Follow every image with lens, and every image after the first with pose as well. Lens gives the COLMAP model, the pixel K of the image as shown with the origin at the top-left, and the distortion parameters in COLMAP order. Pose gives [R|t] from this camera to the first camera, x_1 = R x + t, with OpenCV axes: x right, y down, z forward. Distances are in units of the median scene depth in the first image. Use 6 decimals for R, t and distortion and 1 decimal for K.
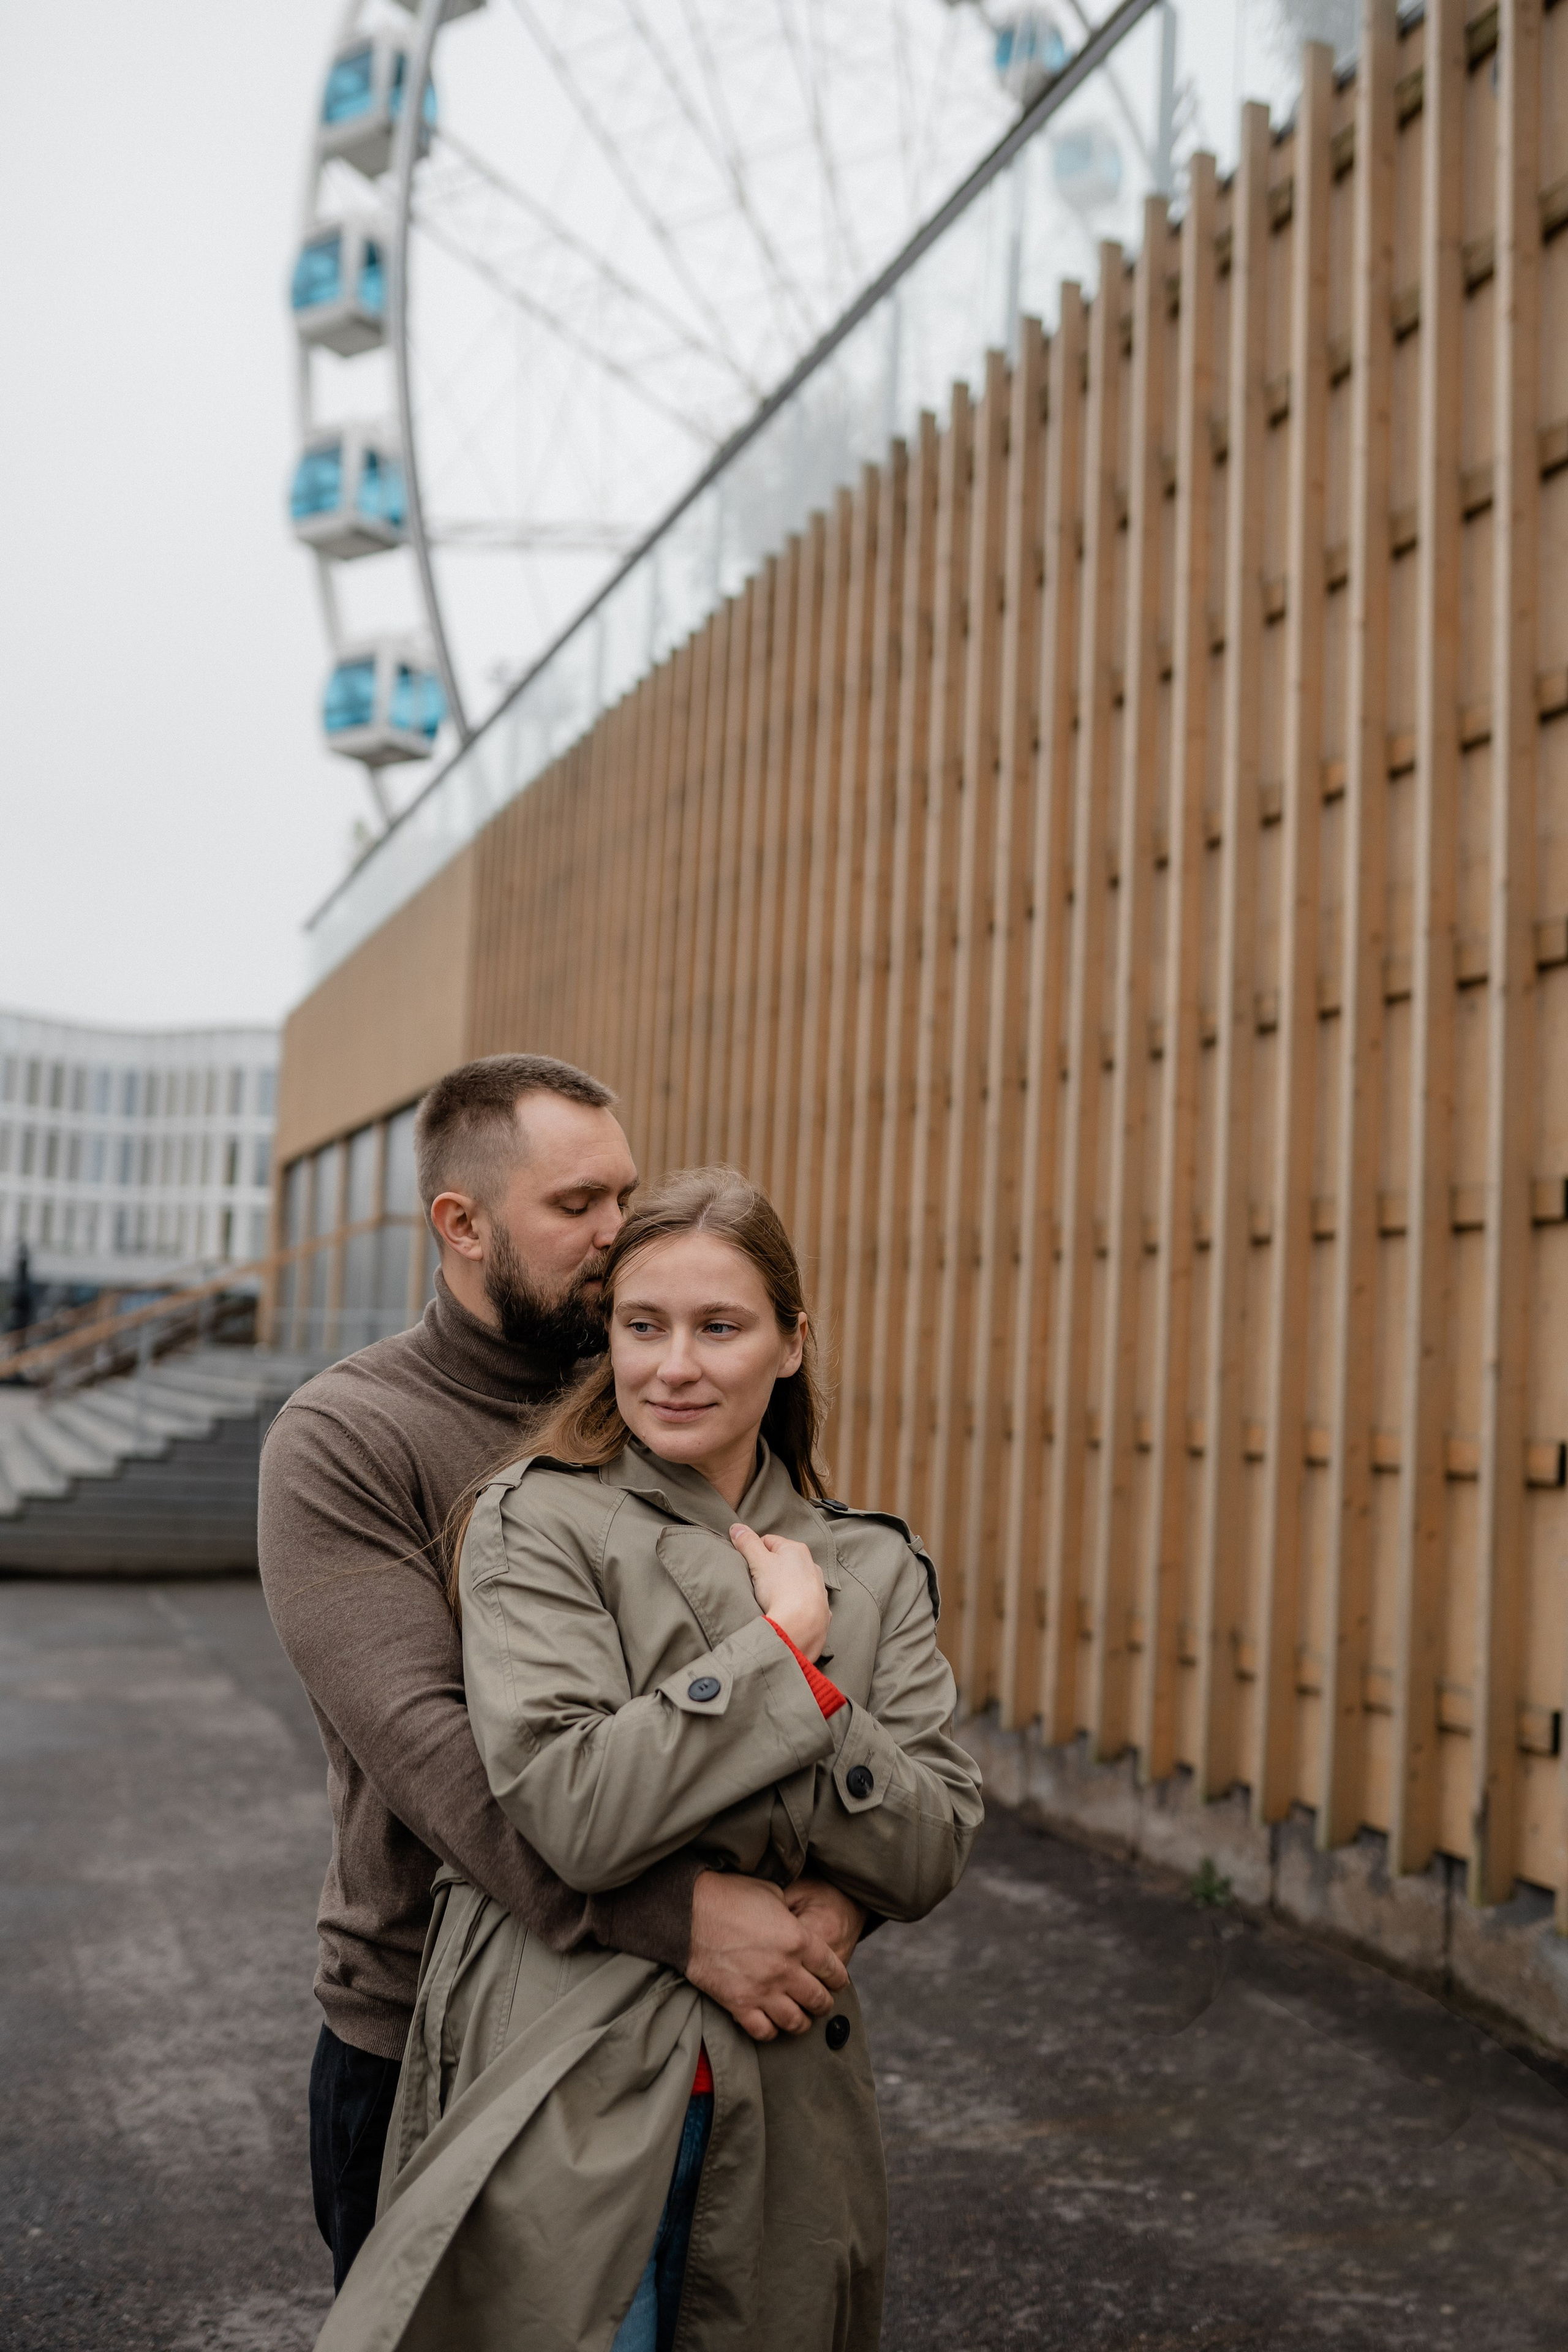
lens RADIAL K [[2394.4, 0, 784.0], [0, 2394.4, 1176.0], [0, 0, 1]] dist [-0.044709, 0.096369]
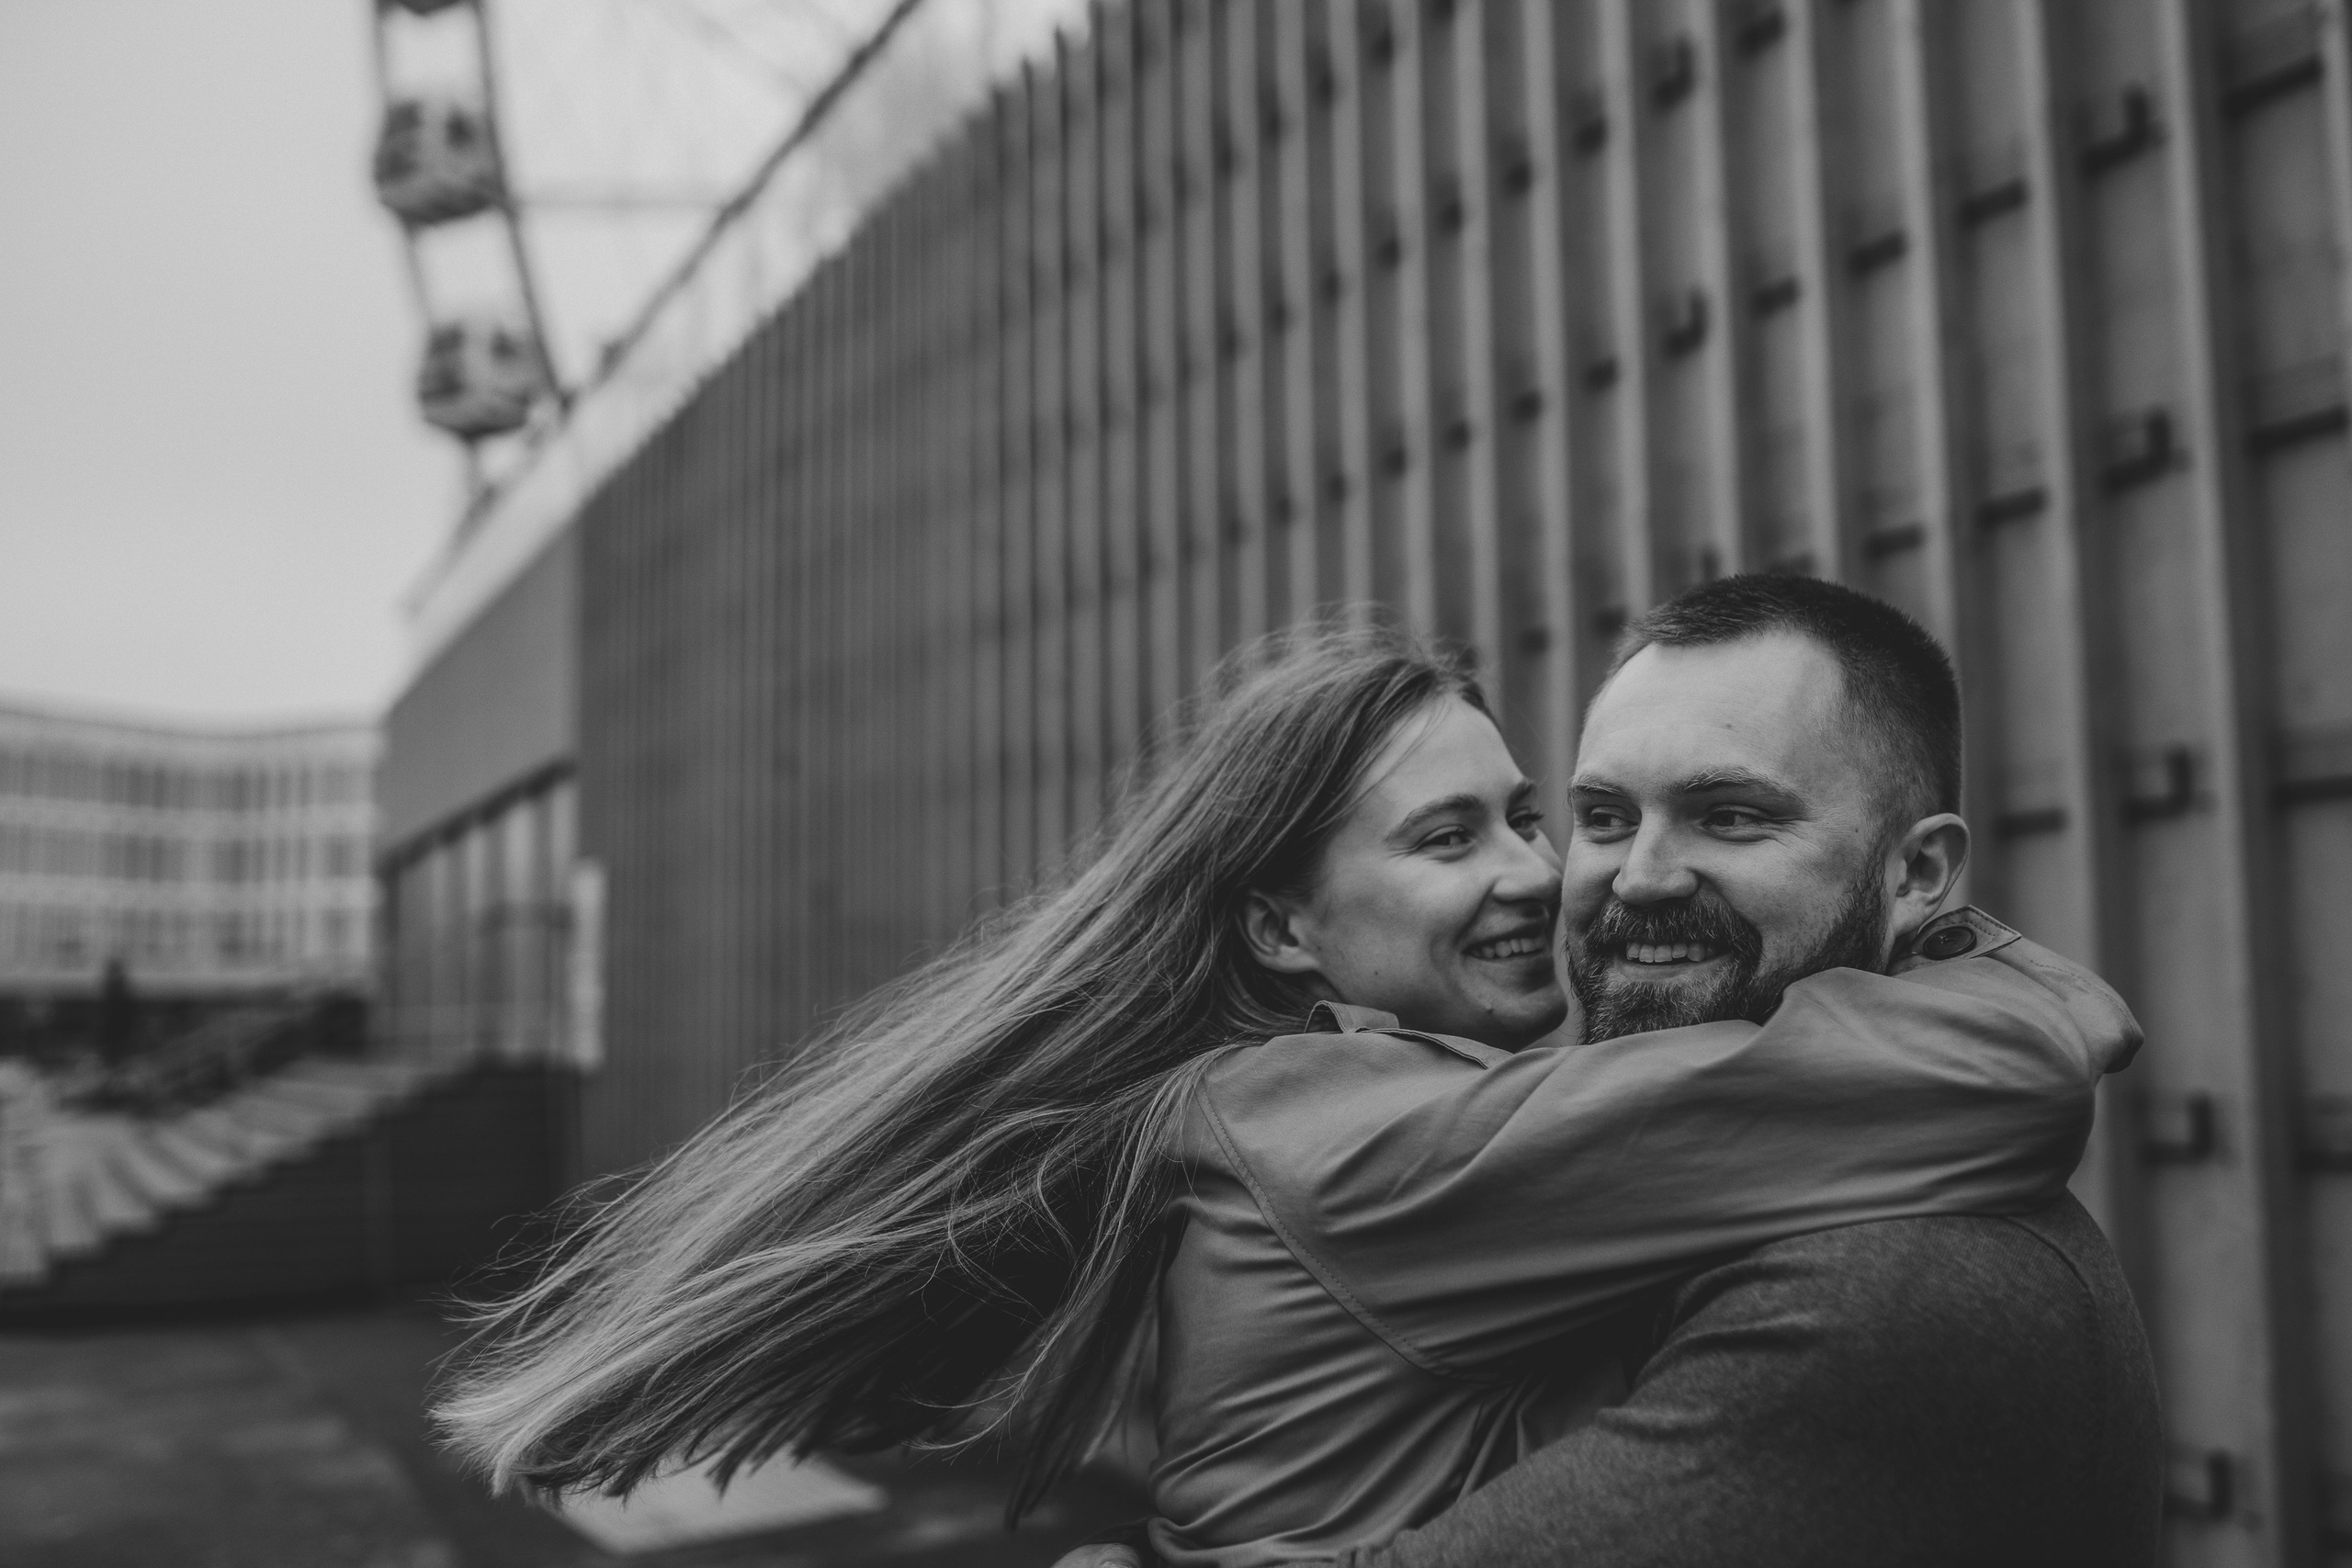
lens RADIAL K [[2394.2, 0, 1186.2], [0, 2394.2, 831.6], [0, 0, 1]] dist [-0.044709, 0.096369]
pose [[0.992586, -0.047818, 0.111740, 0.001002], [0.048022, 0.998846, 0.000867, -0.001621], [-0.111653, 0.004505, 0.993737, 0.018178]]
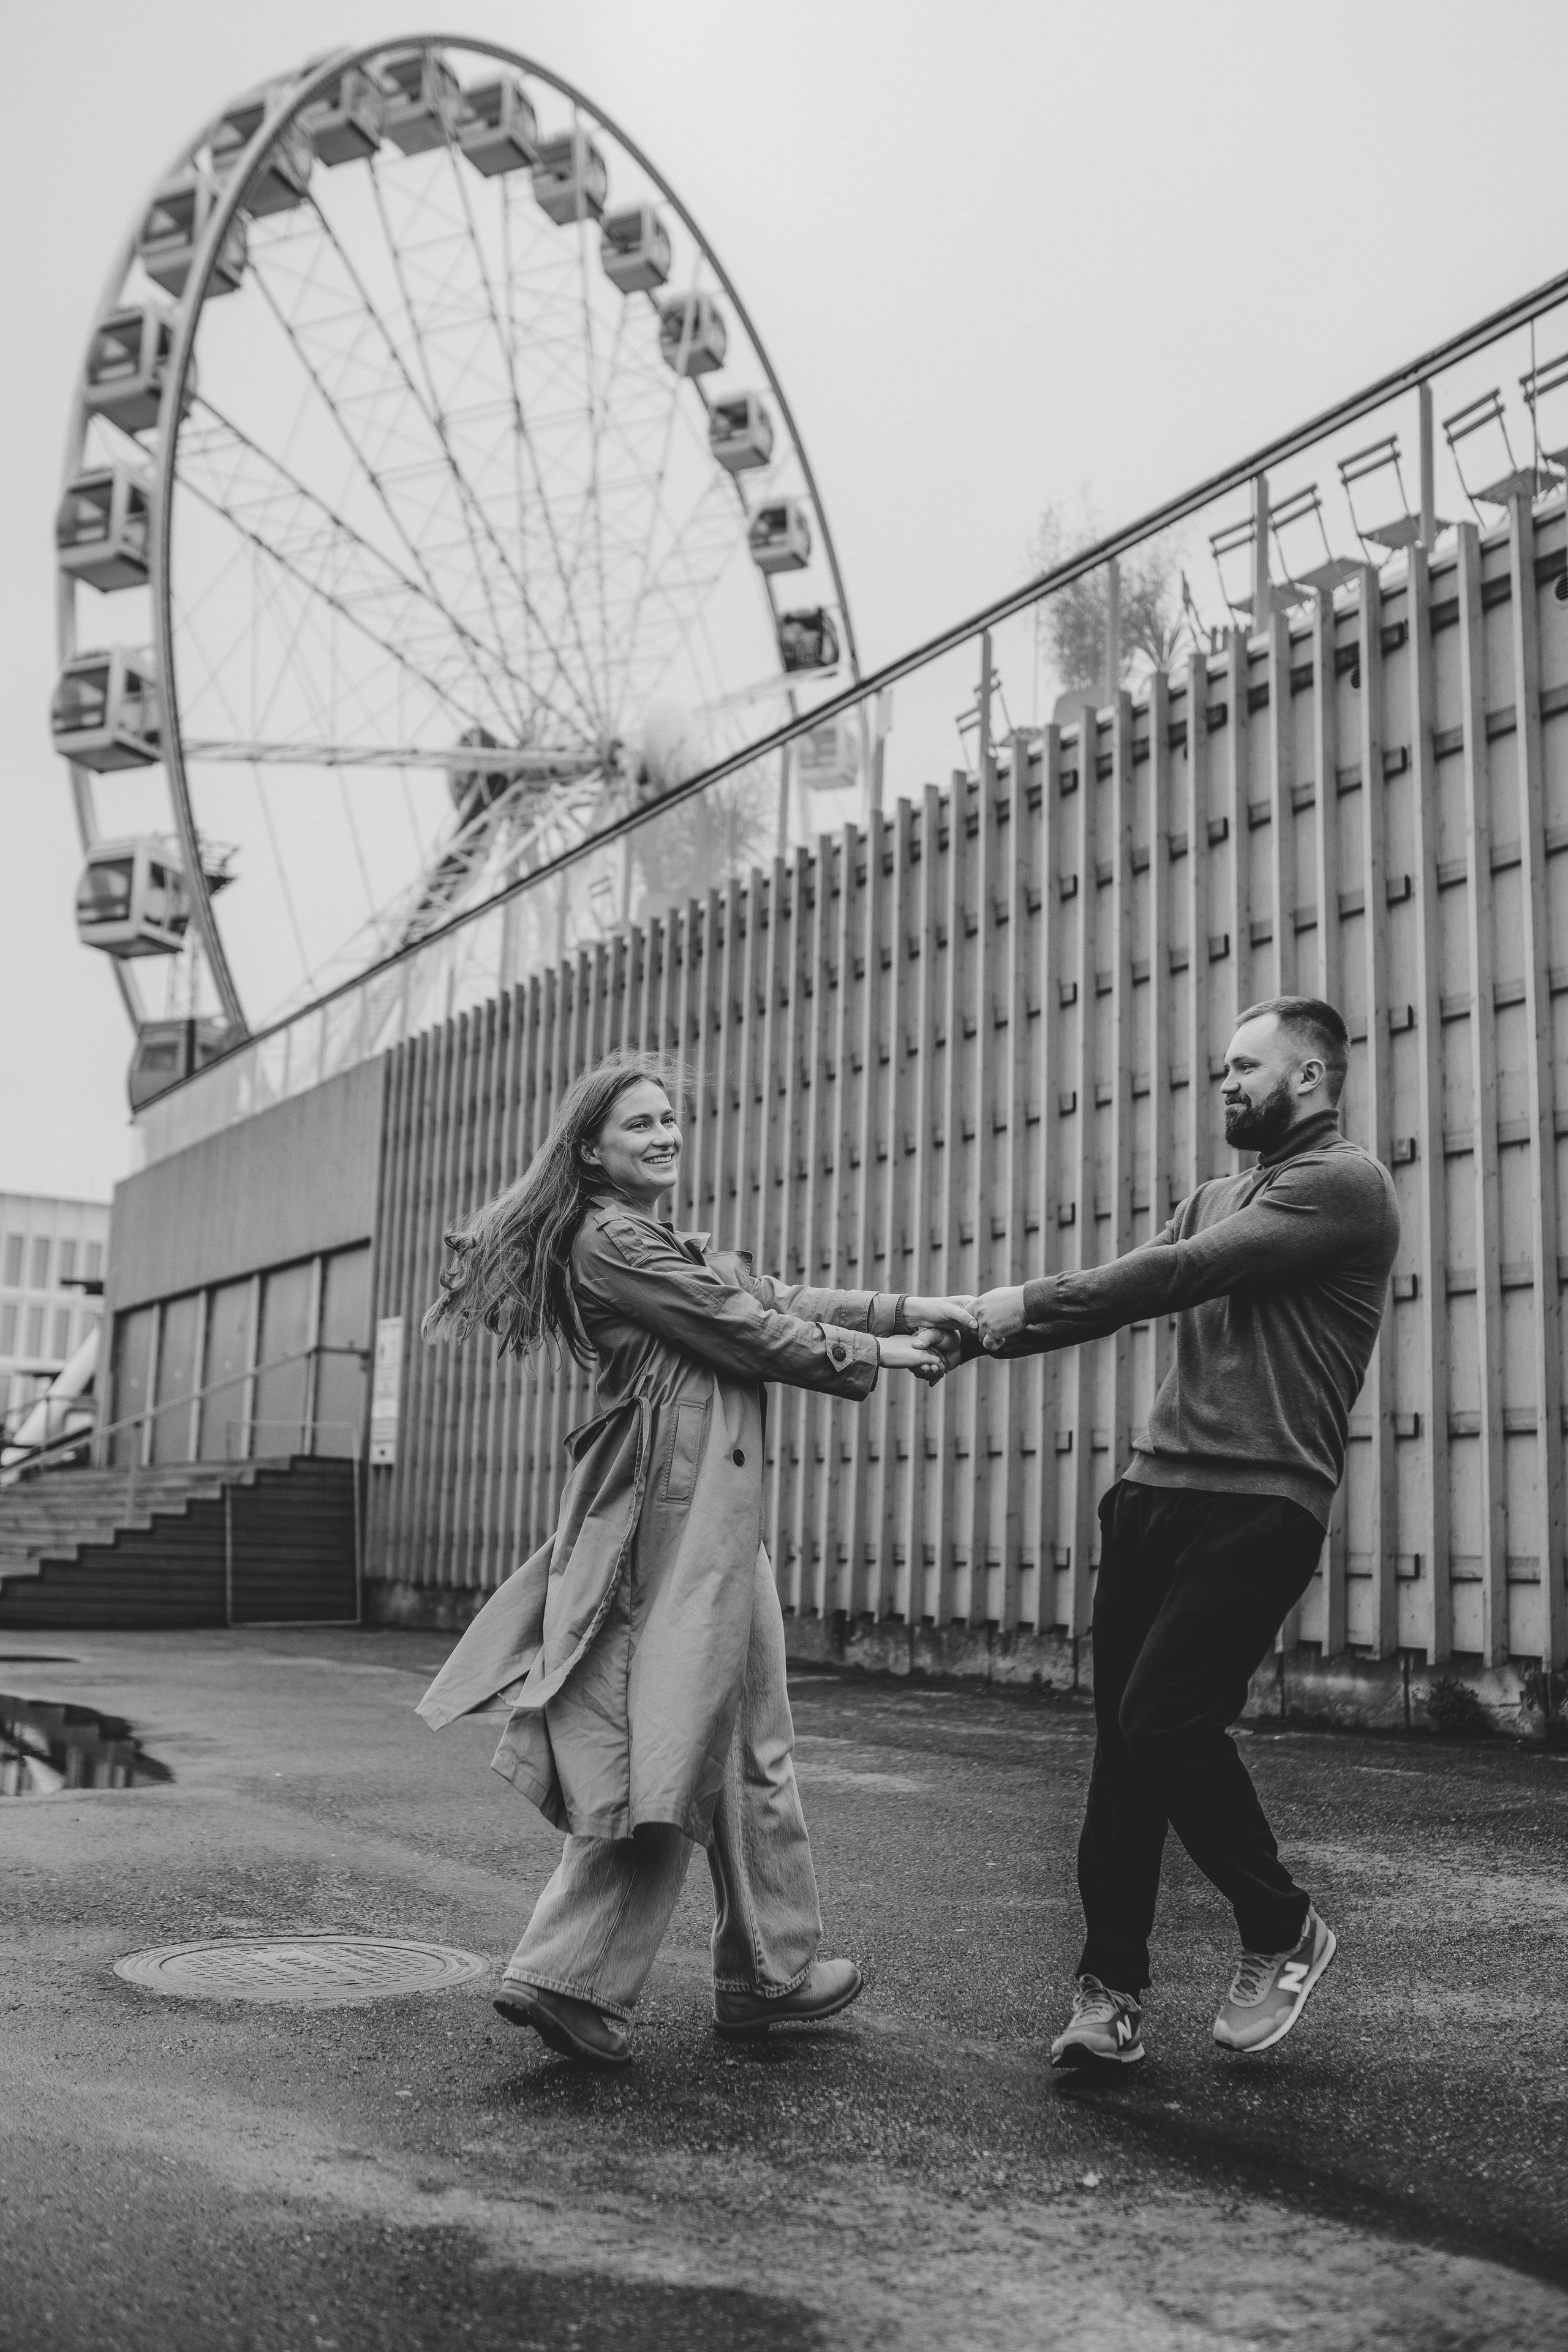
lens RADIAL K [[2394.4, 0, 784.0], [0, 2394.4, 1176.0], [0, 0, 1]] dist [-0.044709, 0.096369]
pose [[0.986371, 0.013238, 0.164004, -0.129144], [-0.001968, 0.997636, -0.068694, 0.012294], [-0.164526, 0.067435, 0.984065, -0.324492]]
